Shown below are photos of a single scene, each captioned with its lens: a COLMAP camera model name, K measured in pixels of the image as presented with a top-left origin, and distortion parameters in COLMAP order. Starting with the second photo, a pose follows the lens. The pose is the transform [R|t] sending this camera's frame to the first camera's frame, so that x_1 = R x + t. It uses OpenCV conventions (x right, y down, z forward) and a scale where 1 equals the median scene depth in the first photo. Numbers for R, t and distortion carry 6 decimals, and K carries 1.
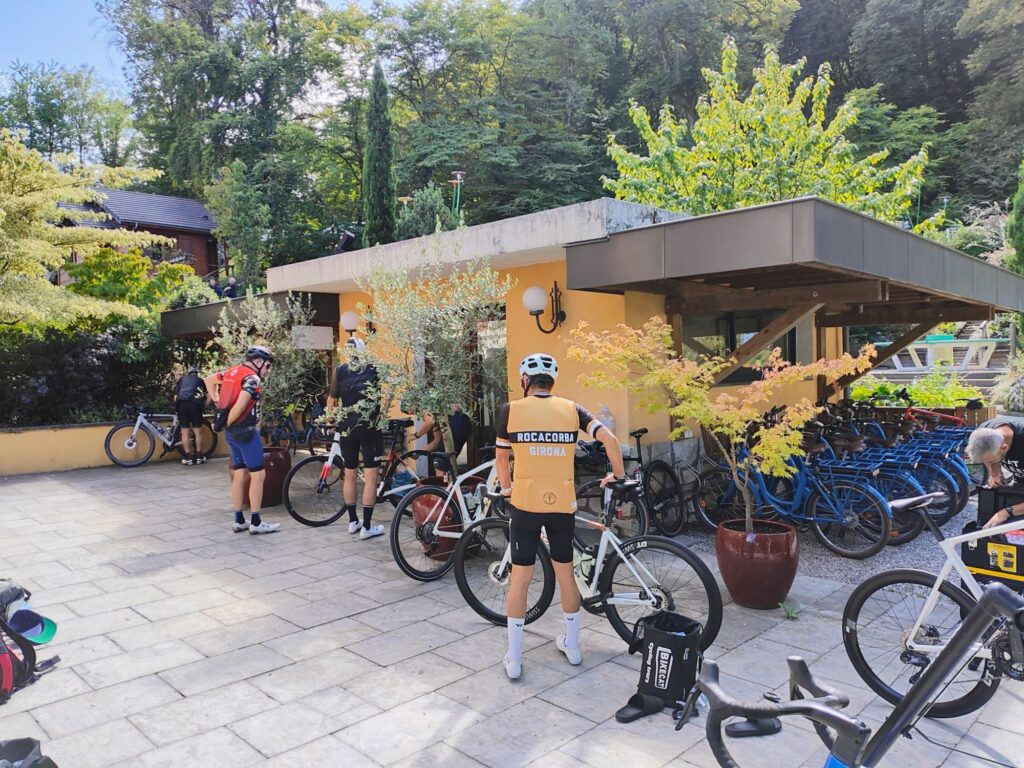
lens RADIAL K [[745.4, 0, 506.0], [0, 745.4, 389.0], [0, 0, 1]] dist [-0.009028, -0.005940]
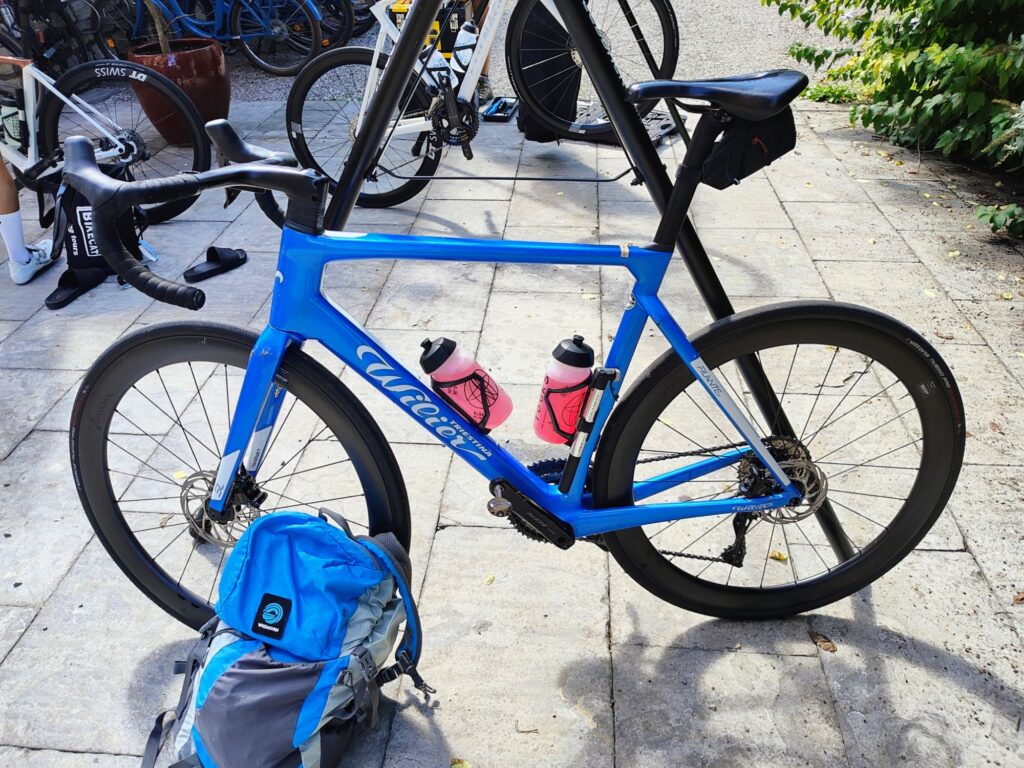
lens RADIAL K [[745.4, 0, 510.6], [0, 745.4, 385.8], [0, 0, 1]] dist [-0.009028, -0.005940]
pose [[0.756356, -0.375592, 0.535590, 0.063902], [0.022937, 0.833468, 0.552092, 0.085368], [-0.653759, -0.405293, 0.639013, 0.134502]]
